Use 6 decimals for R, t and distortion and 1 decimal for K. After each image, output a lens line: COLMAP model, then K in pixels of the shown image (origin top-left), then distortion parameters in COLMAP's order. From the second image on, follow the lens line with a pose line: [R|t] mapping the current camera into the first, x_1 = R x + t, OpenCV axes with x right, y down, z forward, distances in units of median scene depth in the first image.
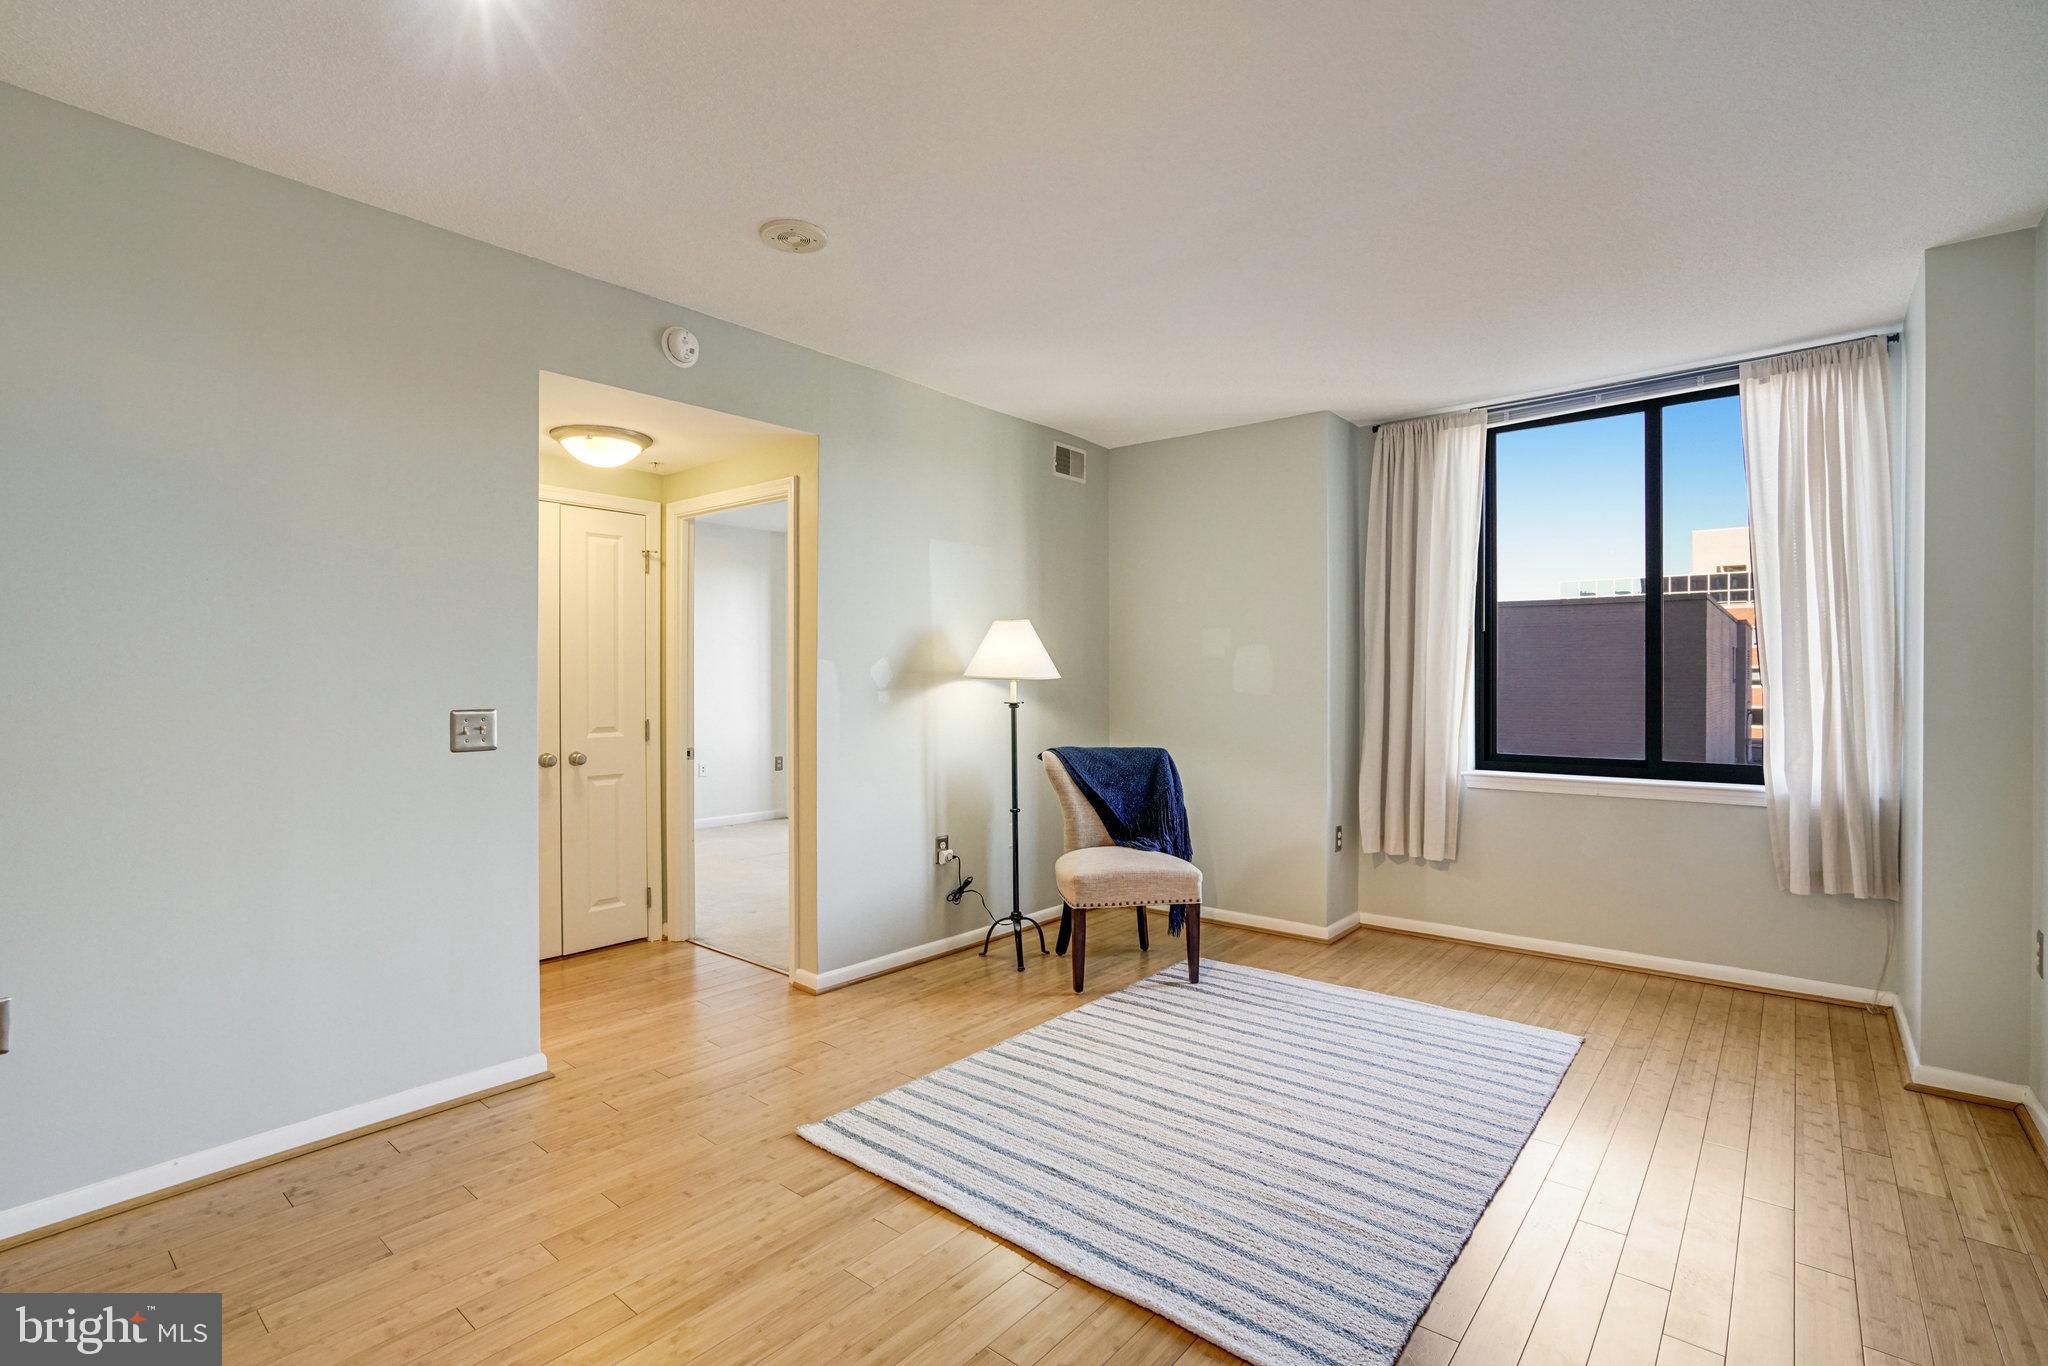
lens RADIAL K [[960.5, 0, 1034.5], [0, 960.5, 678.5], [0, 0, 1]] dist [-0.037610, 0.016814]
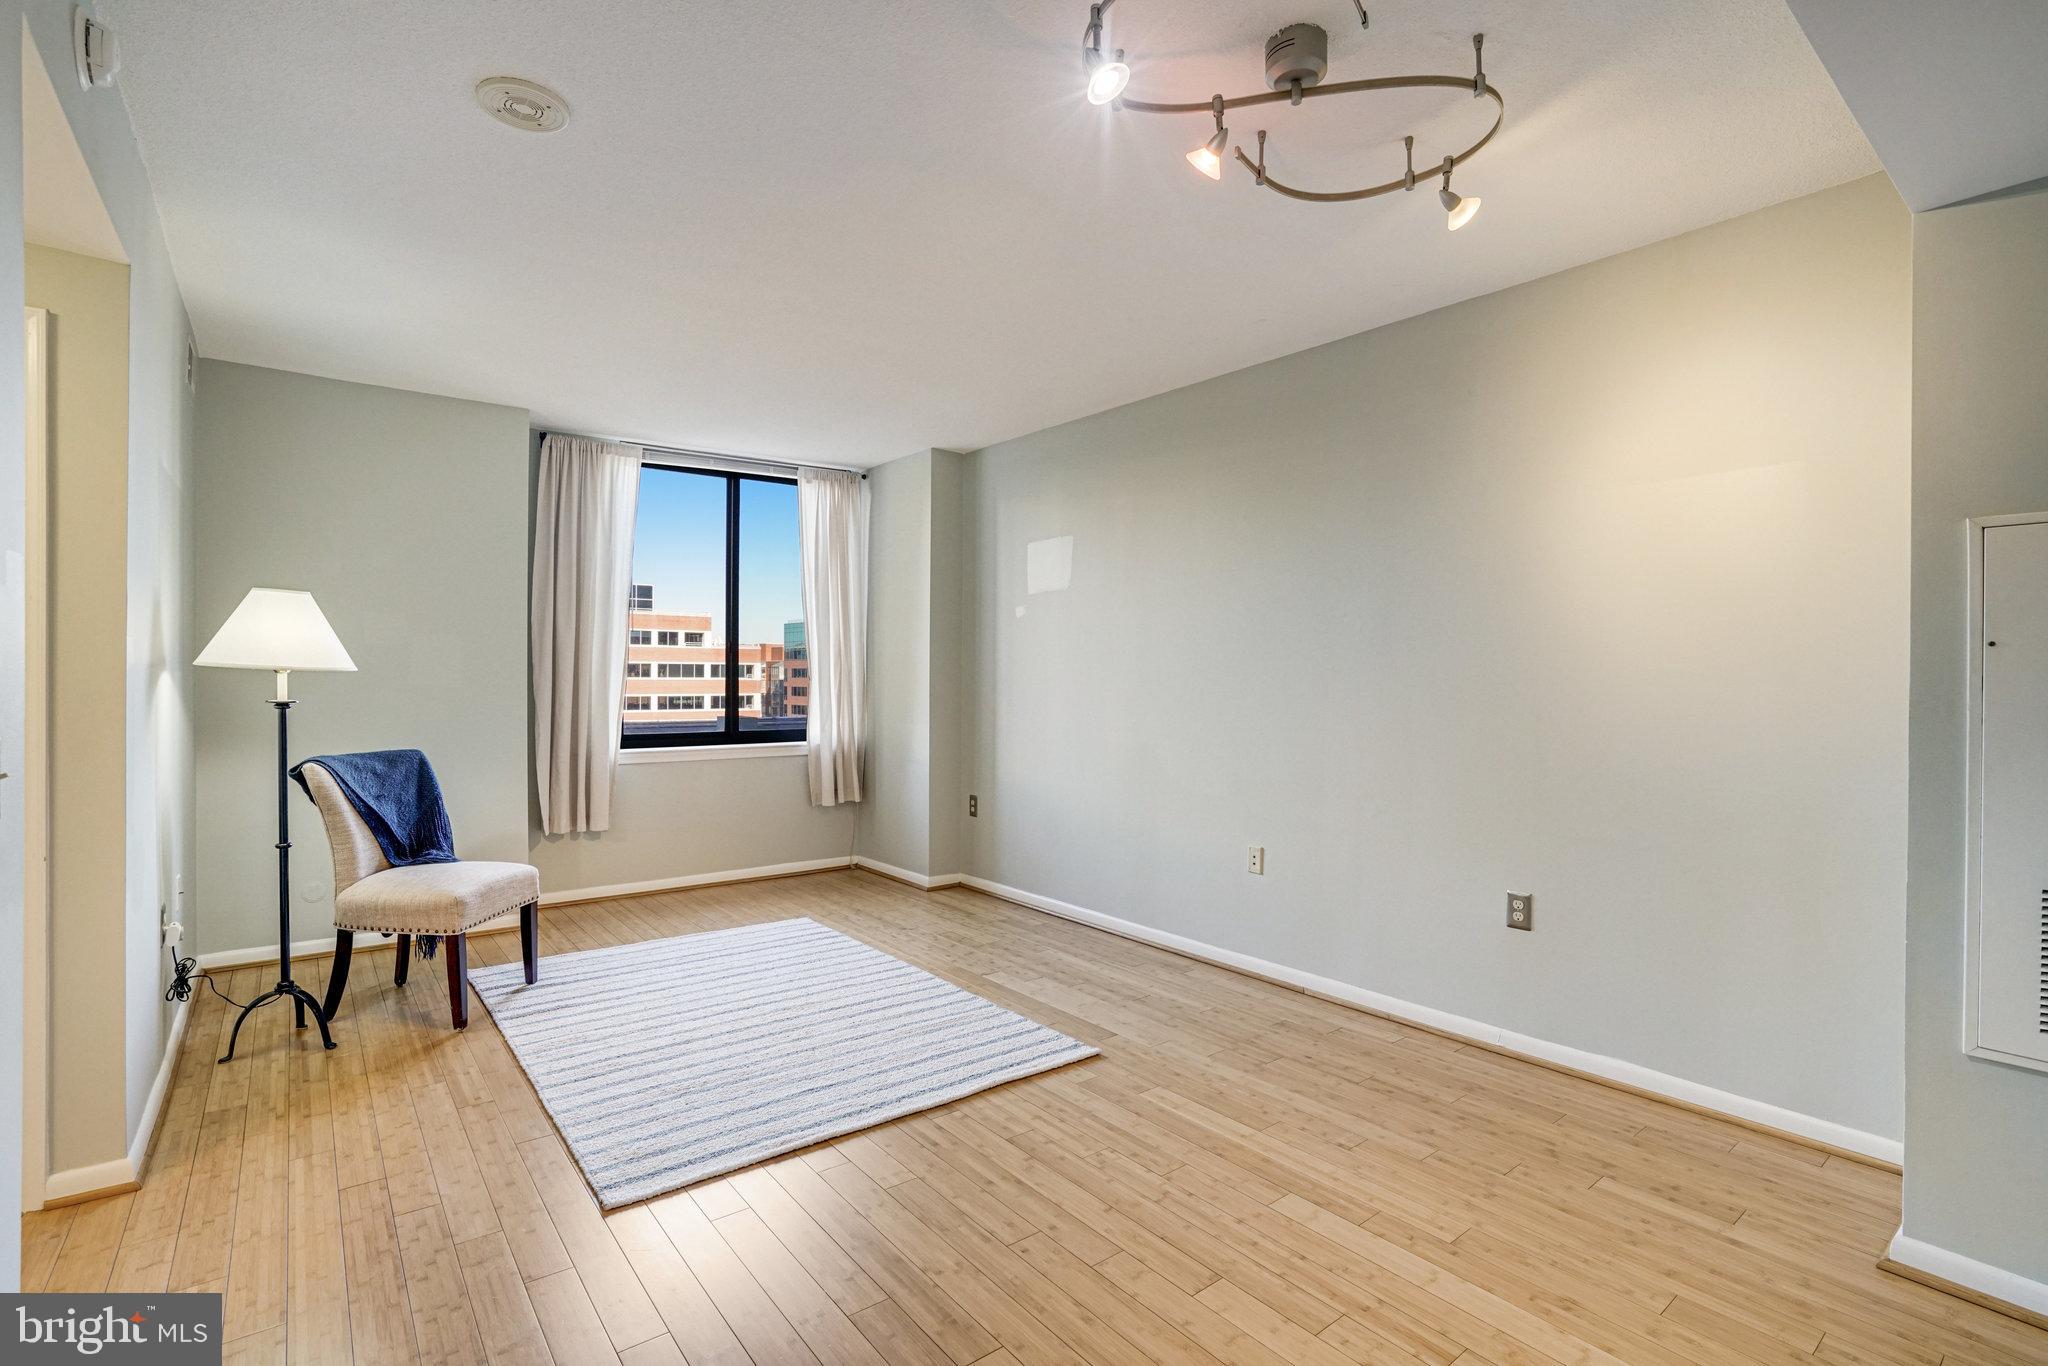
lens RADIAL K [[960.5, 0, 1015.2], [0, 960.5, 679.3], [0, 0, 1]] dist [-0.037610, 0.016814]
pose [[0.209690, -0.004785, 0.977756, -0.687645], [-0.007418, 0.999951, 0.006484, -0.001467], [-0.977740, -0.008612, 0.209645, 0.324107]]
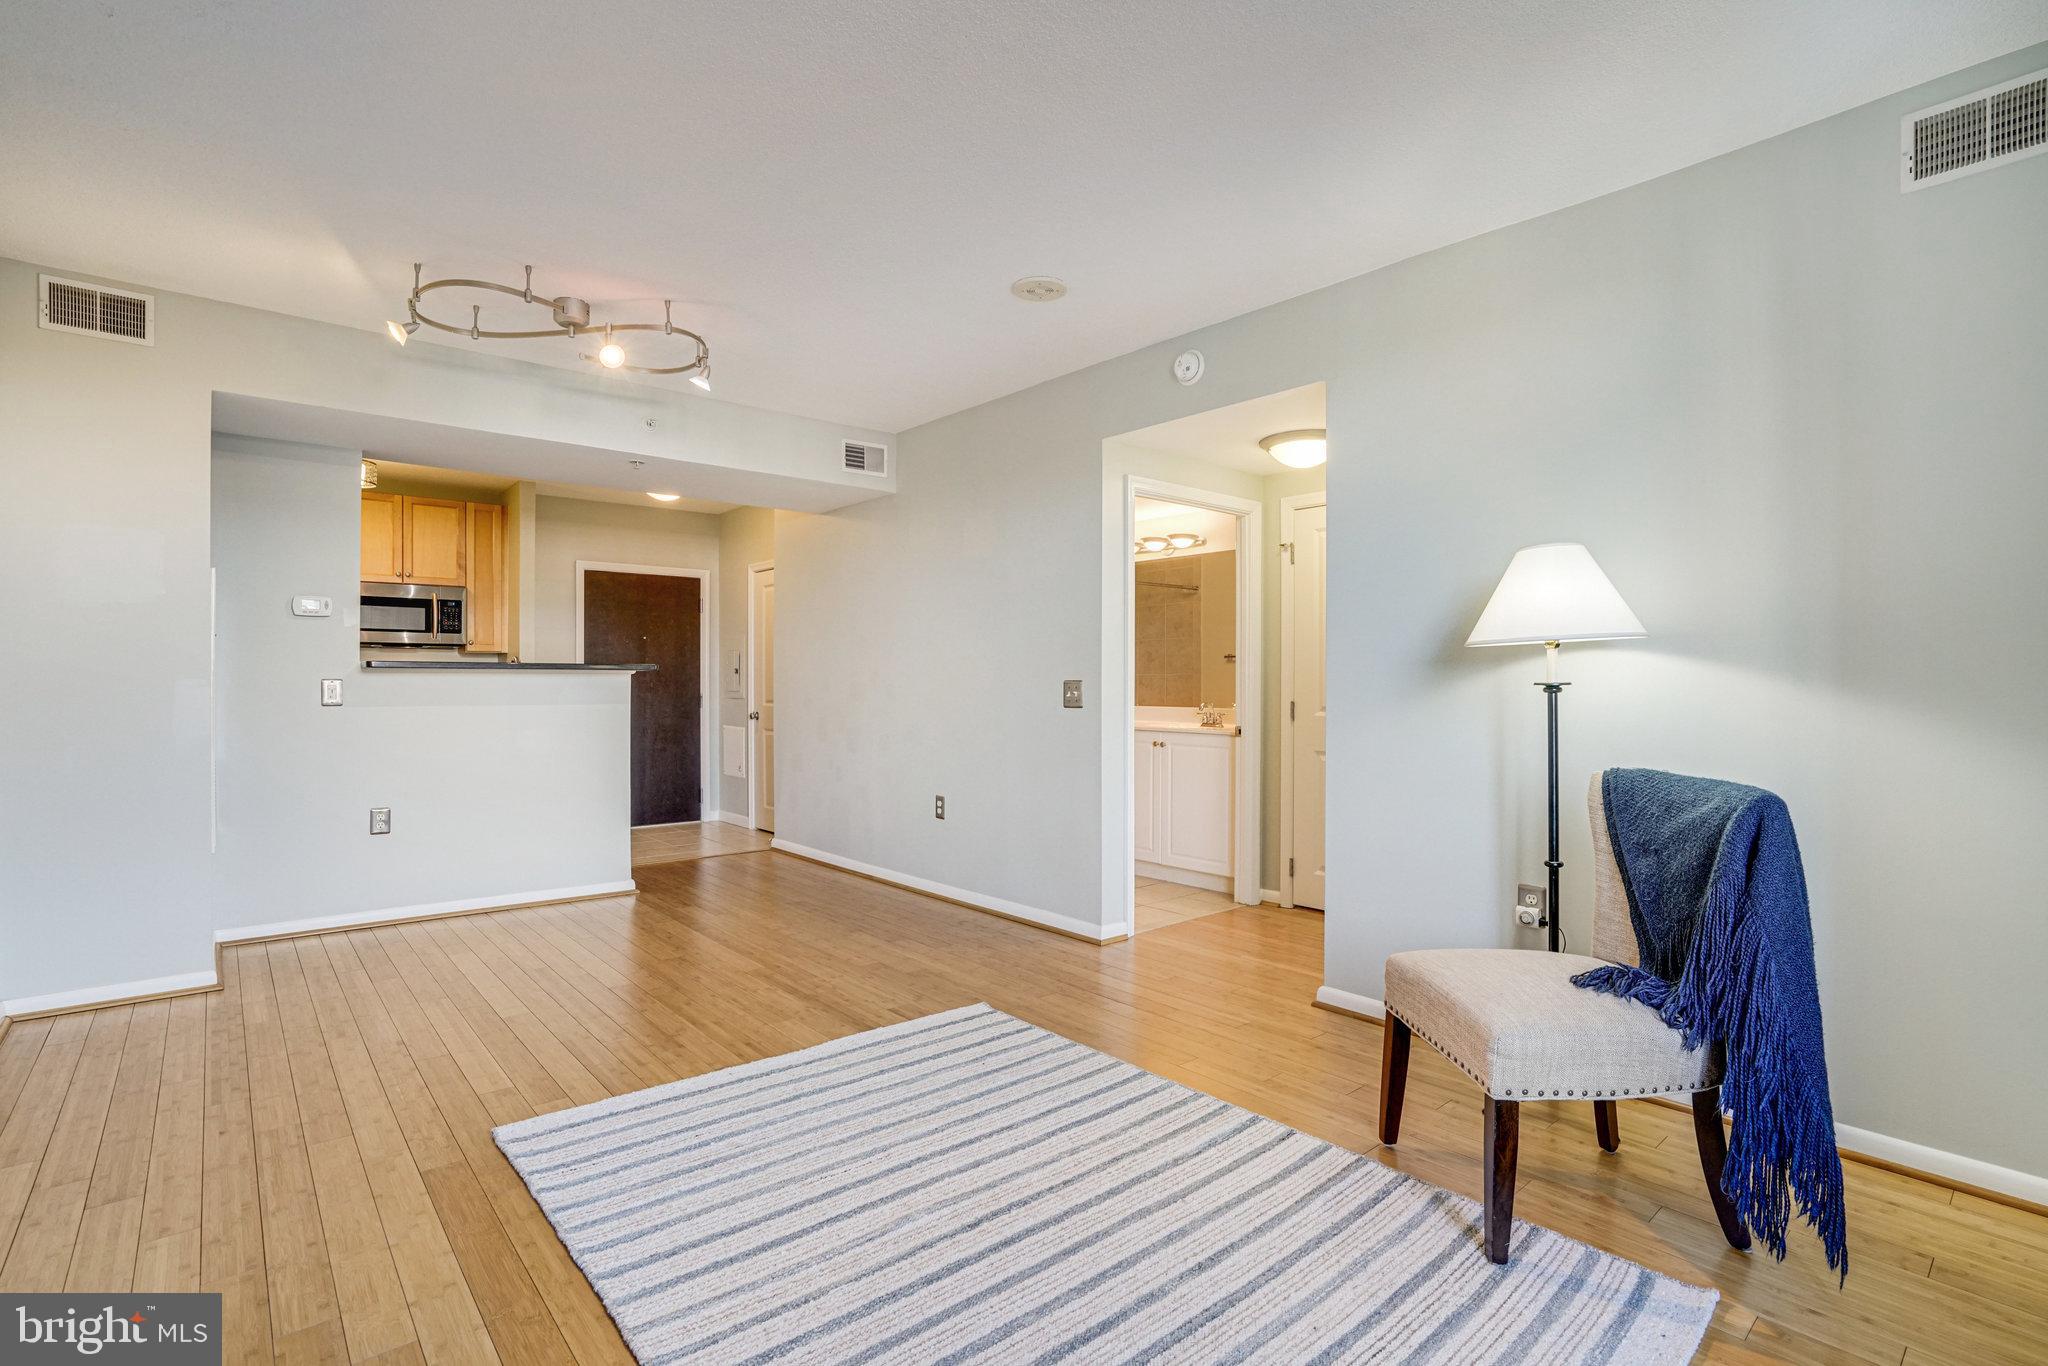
lens RADIAL K [[960.5, 0, 996.0], [0, 960.5, 669.9], [0, 0, 1]] dist [-0.037610, 0.016814]
pose [[-0.186717, -0.015483, -0.982292, 0.704870], [-0.003836, 0.999880, -0.015031, 0.030819], [0.982406, 0.000961, -0.186754, 0.868935]]
